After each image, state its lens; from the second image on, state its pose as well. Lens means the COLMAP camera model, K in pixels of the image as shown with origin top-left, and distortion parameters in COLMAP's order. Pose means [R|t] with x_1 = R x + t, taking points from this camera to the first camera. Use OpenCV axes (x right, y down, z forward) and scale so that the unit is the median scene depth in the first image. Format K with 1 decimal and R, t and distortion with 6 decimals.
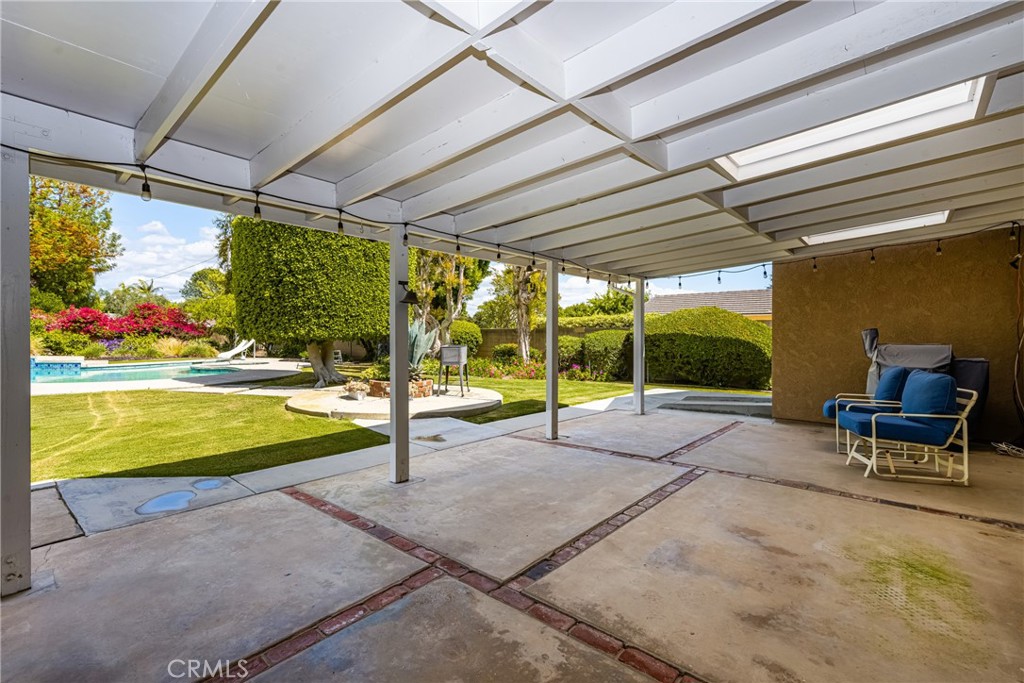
lens RADIAL K [[459.4, 0, 512.0], [0, 459.4, 341.5], [0, 0, 1]] dist [0.002427, 0.000141]
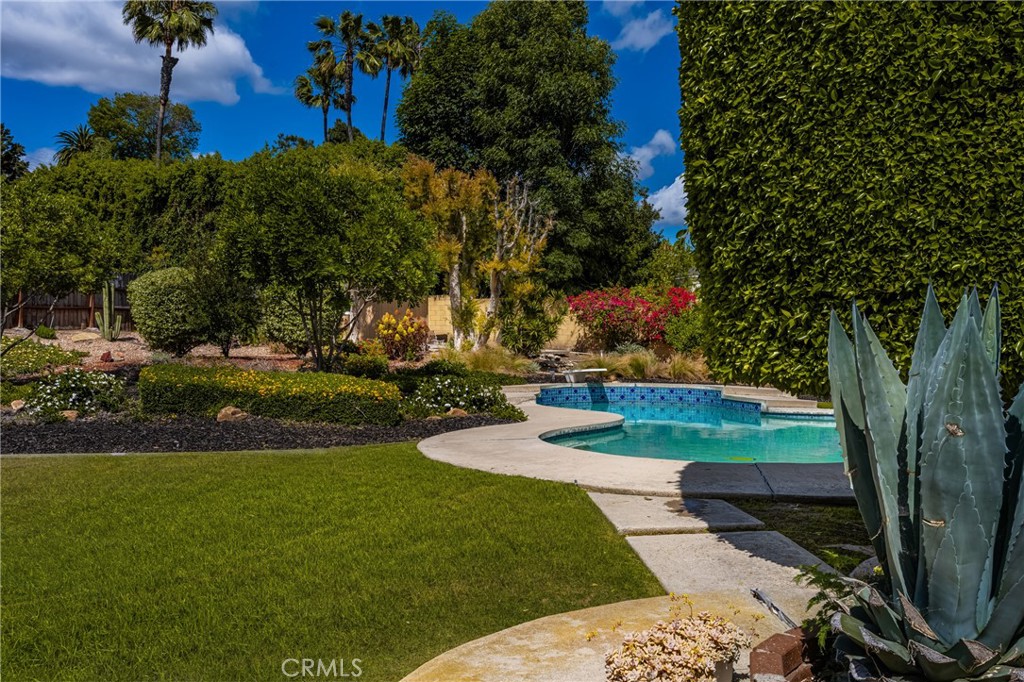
lens RADIAL K [[873.2, 0, 512.0], [0, 873.2, 341.0], [0, 0, 1]] dist [0.002303, -0.006017]
pose [[0.260808, -0.002957, -0.965386, 0.007640], [-0.015907, 0.999846, -0.007360, -0.025299], [0.965260, 0.017276, 0.260721, 0.651223]]
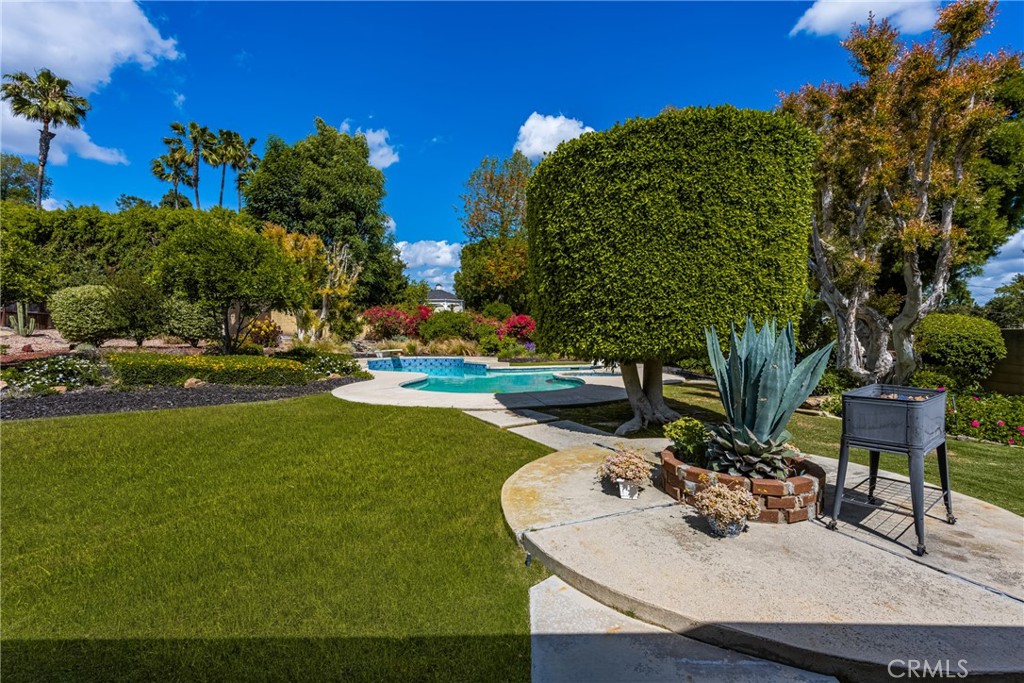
lens RADIAL K [[469.2, 0, 512.0], [0, 469.2, 341.5], [0, 0, 1]] dist [0.011286, 0.000305]
pose [[0.645492, 0.007051, -0.763735, -0.032611], [-0.005045, 0.999975, 0.004968, -0.025450], [0.763751, 0.000646, 0.645511, 0.463781]]
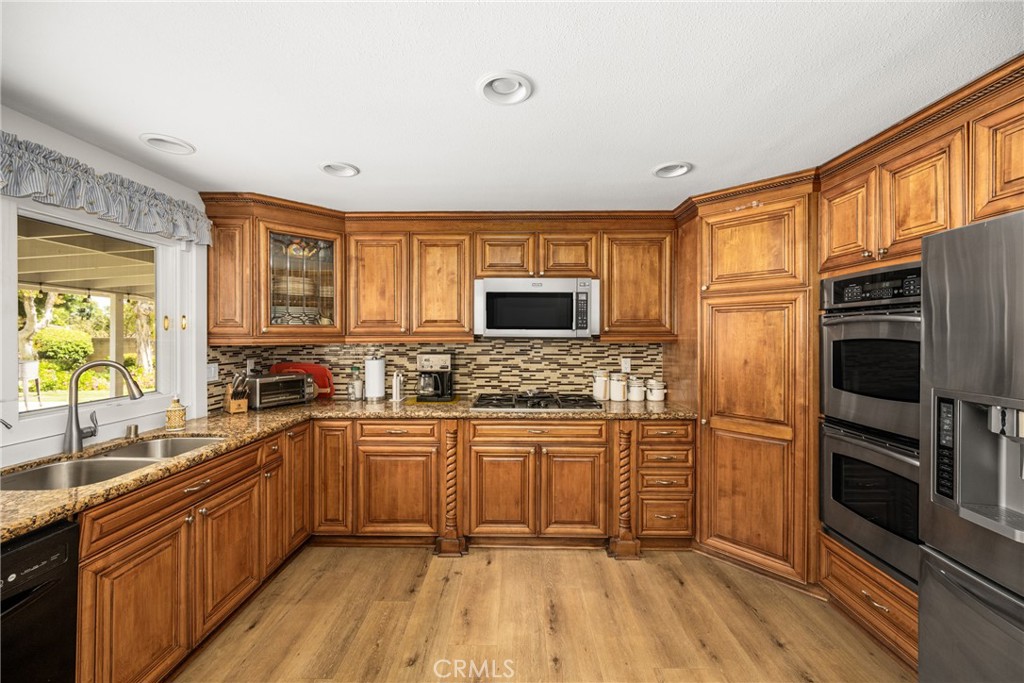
lens RADIAL K [[408.2, 0, 512.0], [0, 408.2, 341.5], [0, 0, 1]] dist [-0.000696, -0.000069]
pose [[0.769695, -0.007894, 0.638363, 0.112979], [0.009453, 0.999955, 0.000967, -0.022914], [-0.638341, 0.005290, 0.769735, -0.312580]]
